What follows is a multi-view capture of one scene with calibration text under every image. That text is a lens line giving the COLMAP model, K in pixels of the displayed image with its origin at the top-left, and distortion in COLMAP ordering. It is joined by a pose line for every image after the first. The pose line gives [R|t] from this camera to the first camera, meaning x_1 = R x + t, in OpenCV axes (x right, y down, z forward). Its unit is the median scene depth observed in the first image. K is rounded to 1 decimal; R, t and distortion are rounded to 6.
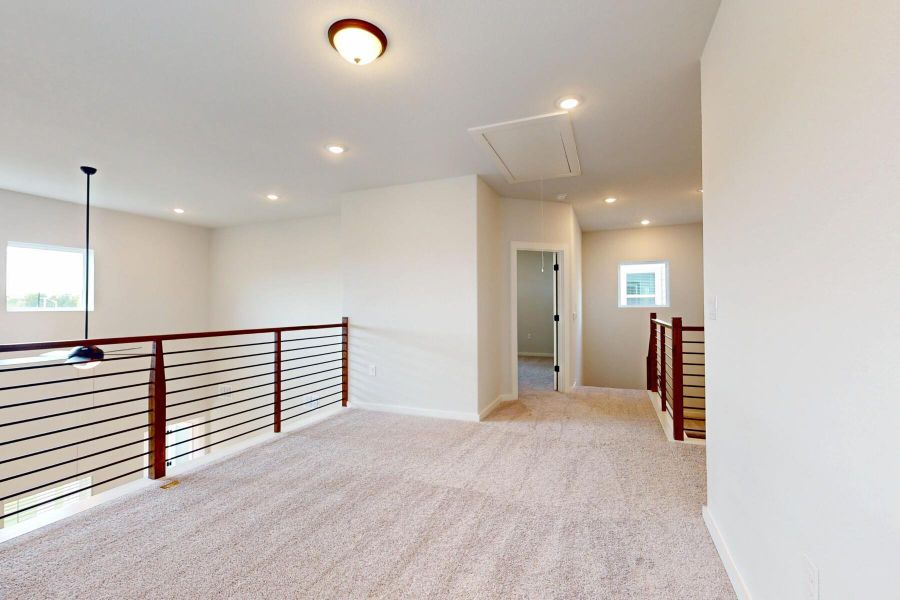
lens RADIAL K [[390.1, 0, 450.5], [0, 390.1, 300.7], [0, 0, 1]] dist [-0.009194, -0.000224]
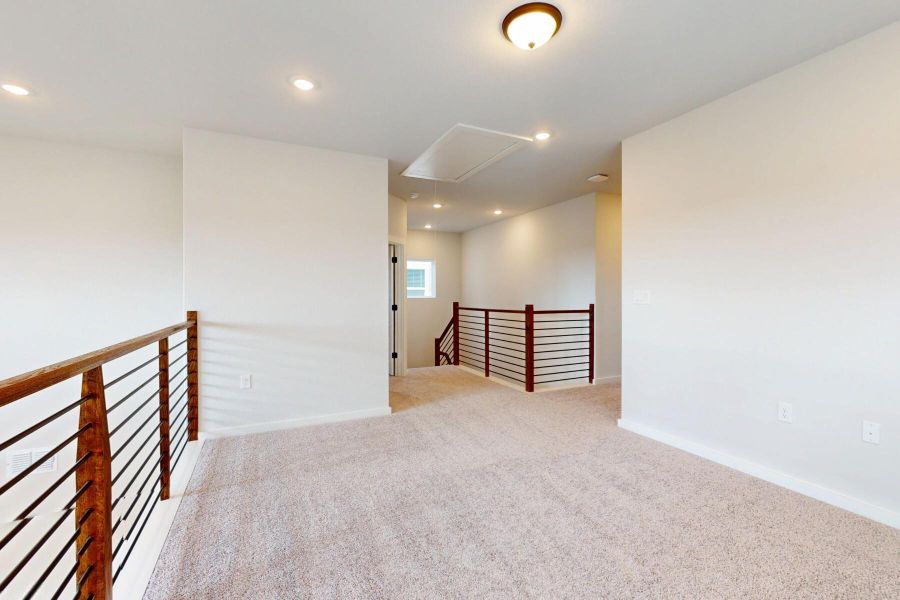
lens RADIAL K [[390.1, 0, 449.1], [0, 390.1, 301.3], [0, 0, 1]] dist [-0.009194, -0.000224]
pose [[0.668605, -0.005100, 0.743600, -0.556847], [-0.011313, 0.999791, 0.017030, 0.009435], [-0.743531, -0.019799, 0.668408, 0.241739]]
